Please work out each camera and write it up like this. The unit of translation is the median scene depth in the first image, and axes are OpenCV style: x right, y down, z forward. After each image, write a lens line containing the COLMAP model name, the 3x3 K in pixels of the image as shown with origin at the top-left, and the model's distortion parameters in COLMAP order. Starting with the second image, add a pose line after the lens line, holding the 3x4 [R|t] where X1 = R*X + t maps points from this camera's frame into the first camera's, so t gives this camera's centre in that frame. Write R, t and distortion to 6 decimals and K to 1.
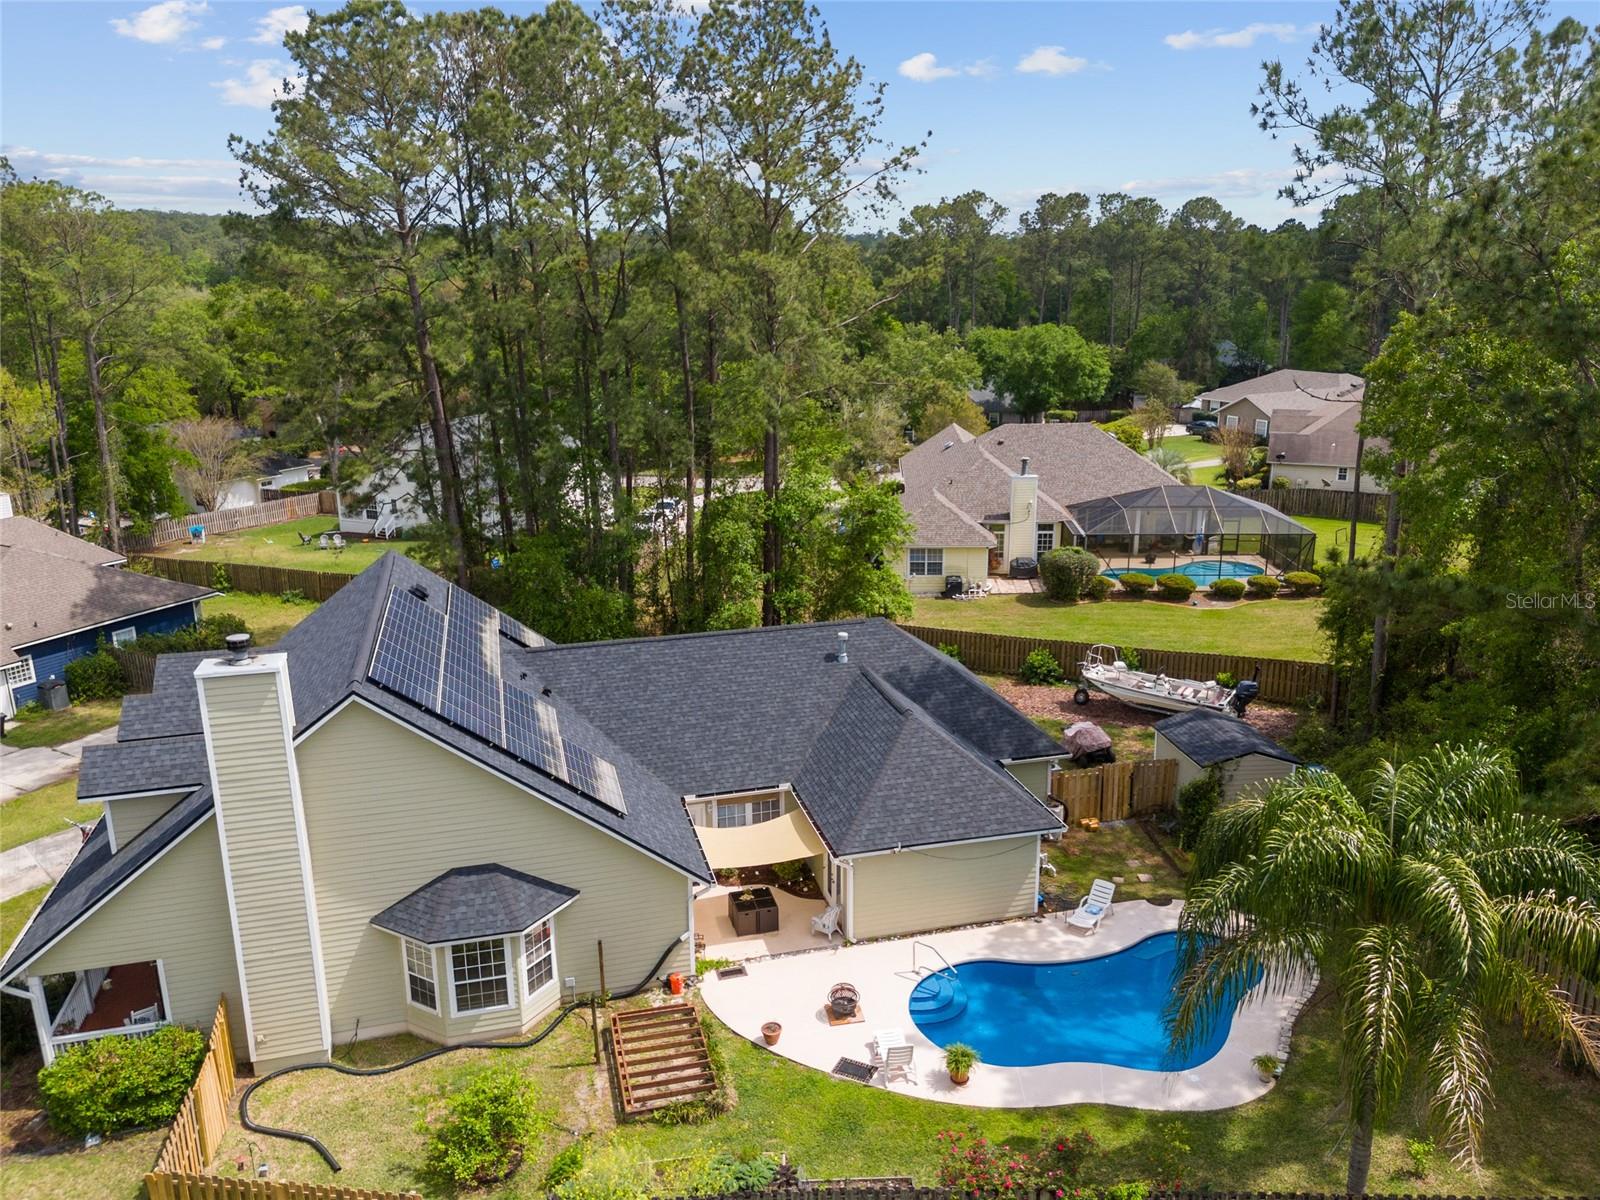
lens RADIAL K [[1212.9, 0, 805.8], [0, 1212.9, 596.7], [0, 0, 1]] dist [0.083762, -0.095935]
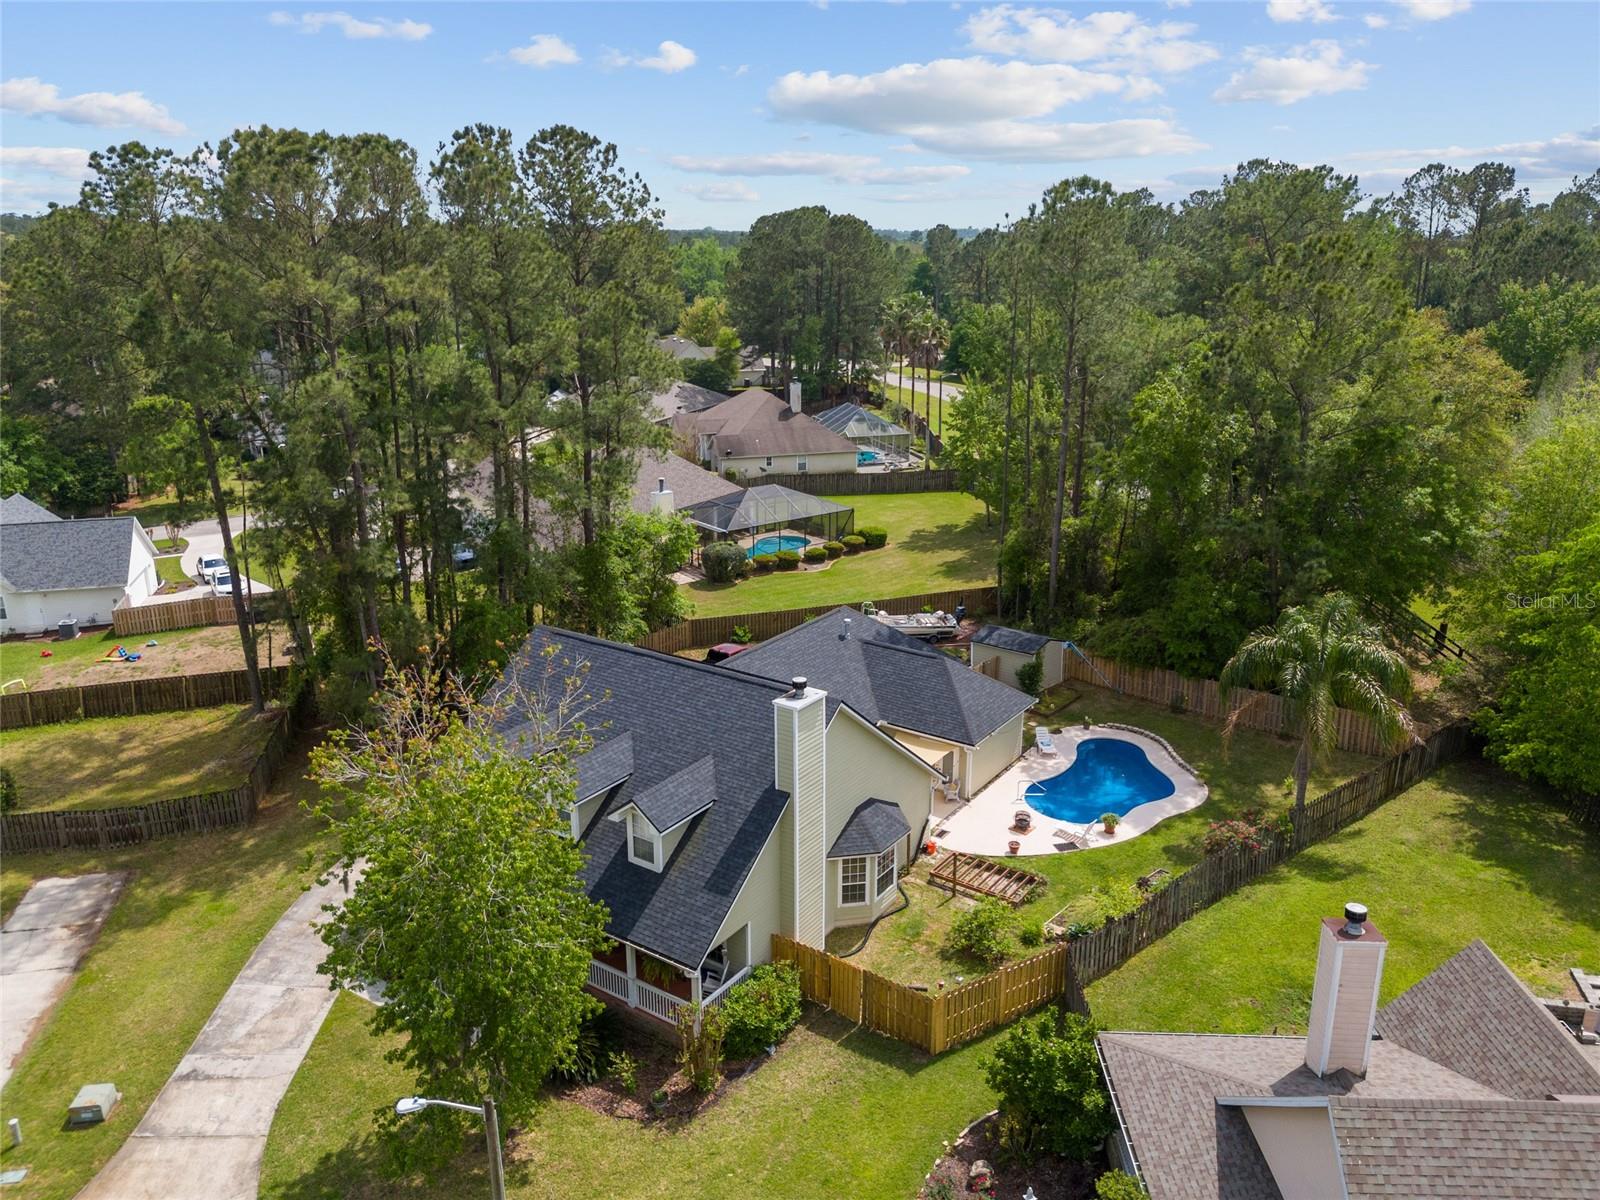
lens RADIAL K [[1169.9, 0, 800.0], [0, 1169.9, 600.0], [0, 0, 1]] dist [0.078425, -0.080486]
pose [[0.759285, -0.180617, 0.625191, -1.086621], [0.165236, 0.982736, 0.083234, -0.146365], [-0.629431, 0.040106, 0.776021, -0.079277]]
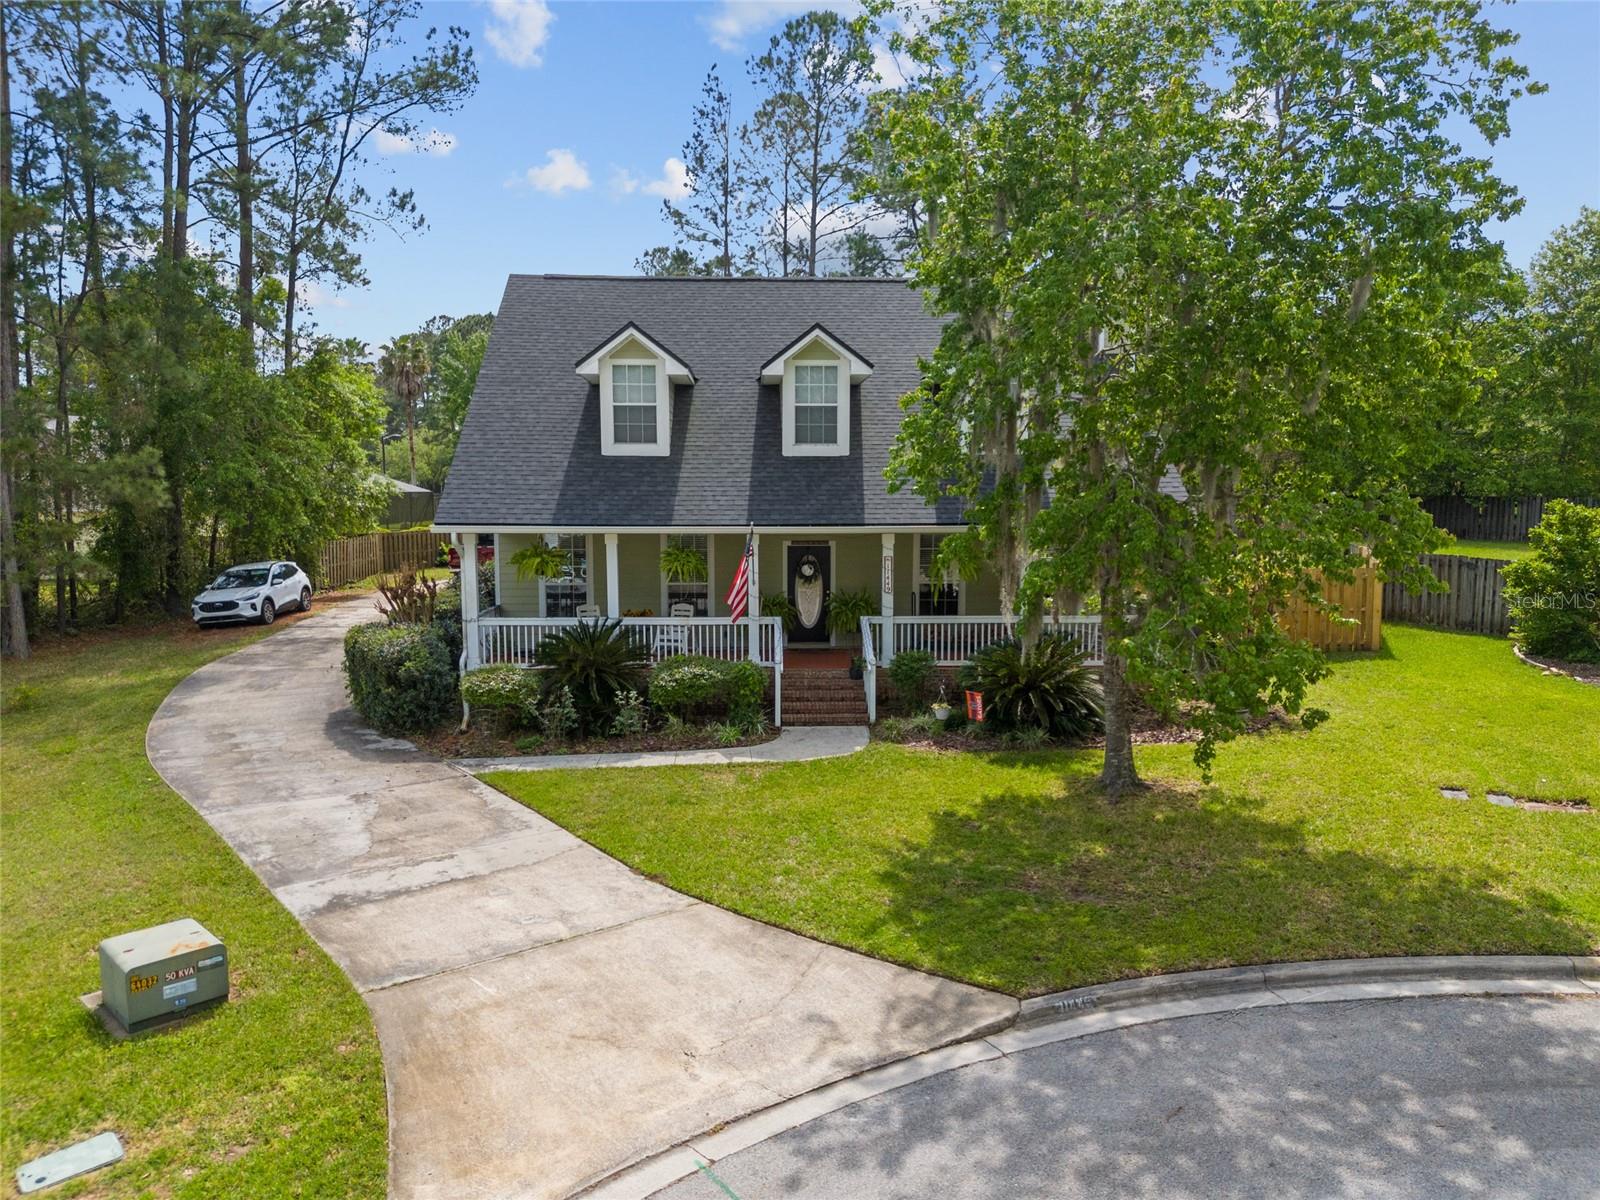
lens RADIAL K [[1169.9, 0, 800.0], [0, 1169.9, 600.0], [0, 0, 1]] dist [0.078425, -0.080486]
pose [[0.211605, -0.091216, 0.973089, -1.280595], [0.254370, 0.966463, 0.035281, 0.219792], [-0.943673, 0.240059, 0.227711, 0.909129]]
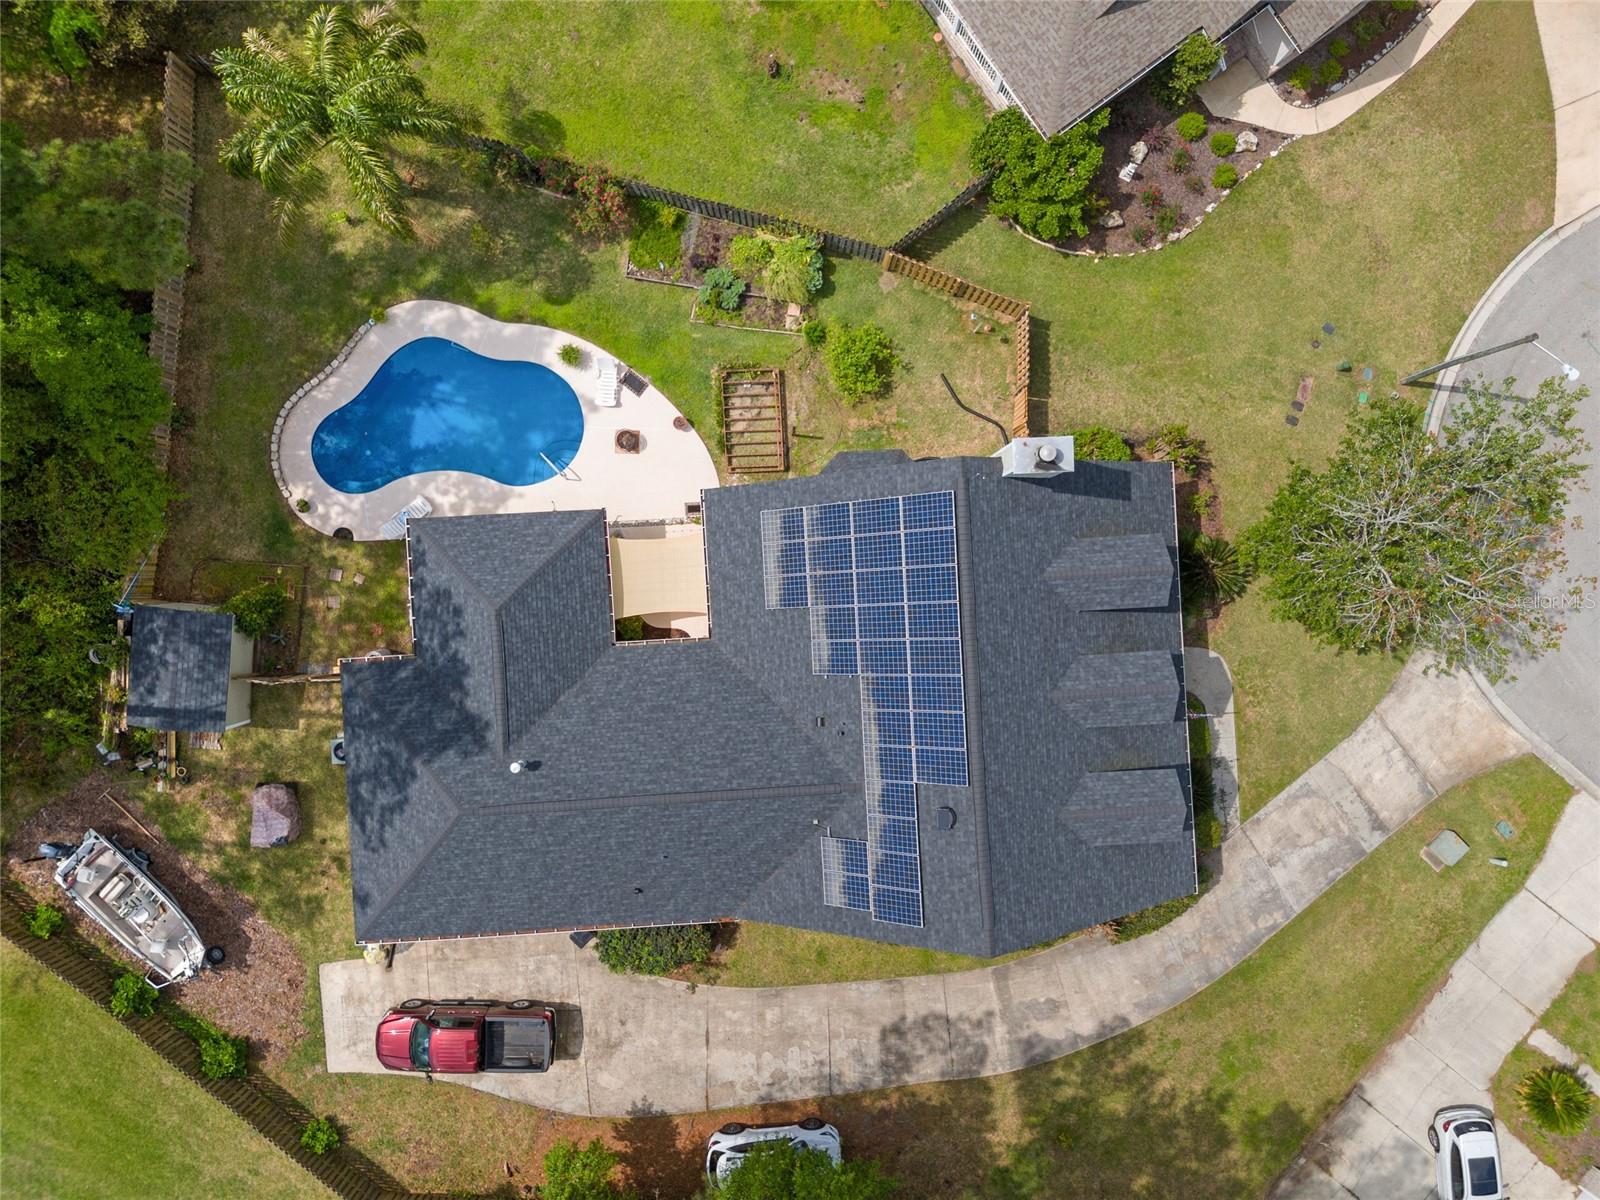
lens RADIAL K [[1169.9, 0, 800.0], [0, 1169.9, 600.0], [0, 0, 1]] dist [0.078425, -0.080486]
pose [[-0.980213, -0.197893, 0.004577, -0.201129], [0.058730, -0.268668, 0.961441, -0.982315], [-0.189033, 0.942686, 0.274974, 0.701577]]
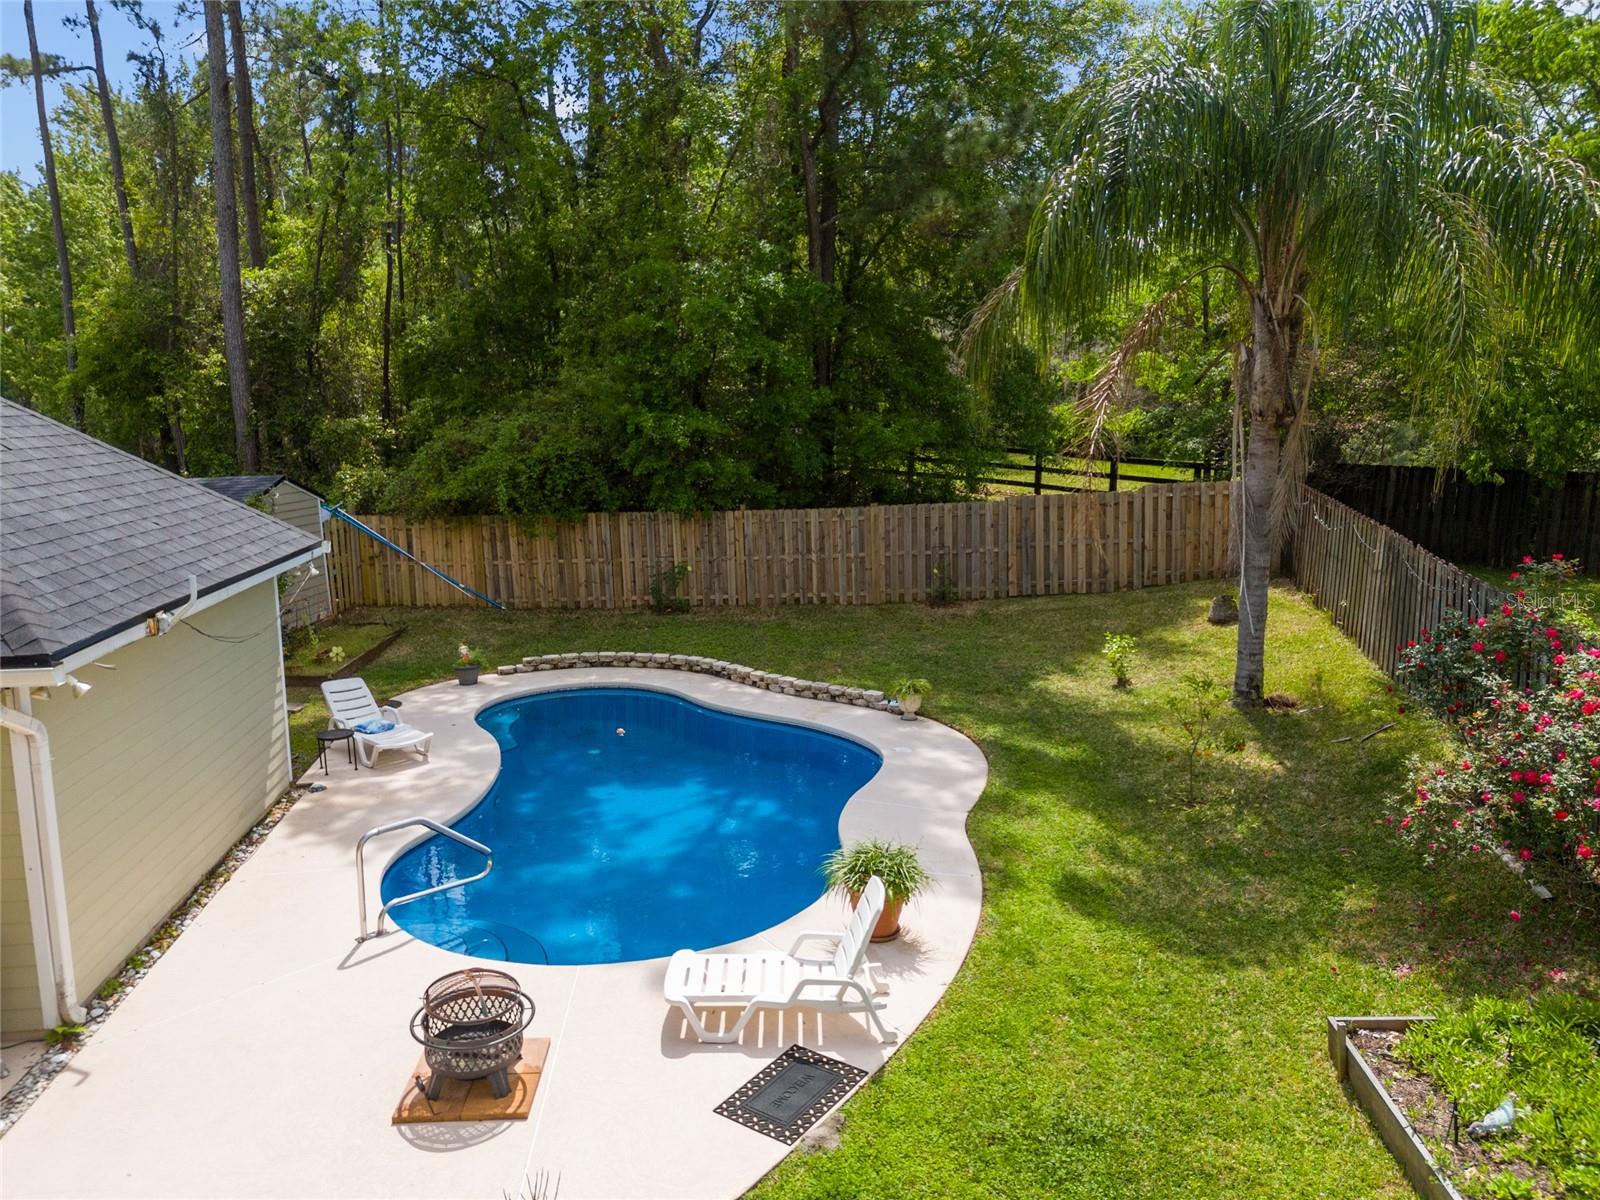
lens RADIAL K [[1169.9, 0, 800.0], [0, 1169.9, 600.0], [0, 0, 1]] dist [0.078425, -0.080486]
pose [[0.131130, -0.156796, 0.978887, -0.186700], [0.266184, 0.956723, 0.117588, 0.211035], [-0.954961, 0.245145, 0.167192, 0.802417]]
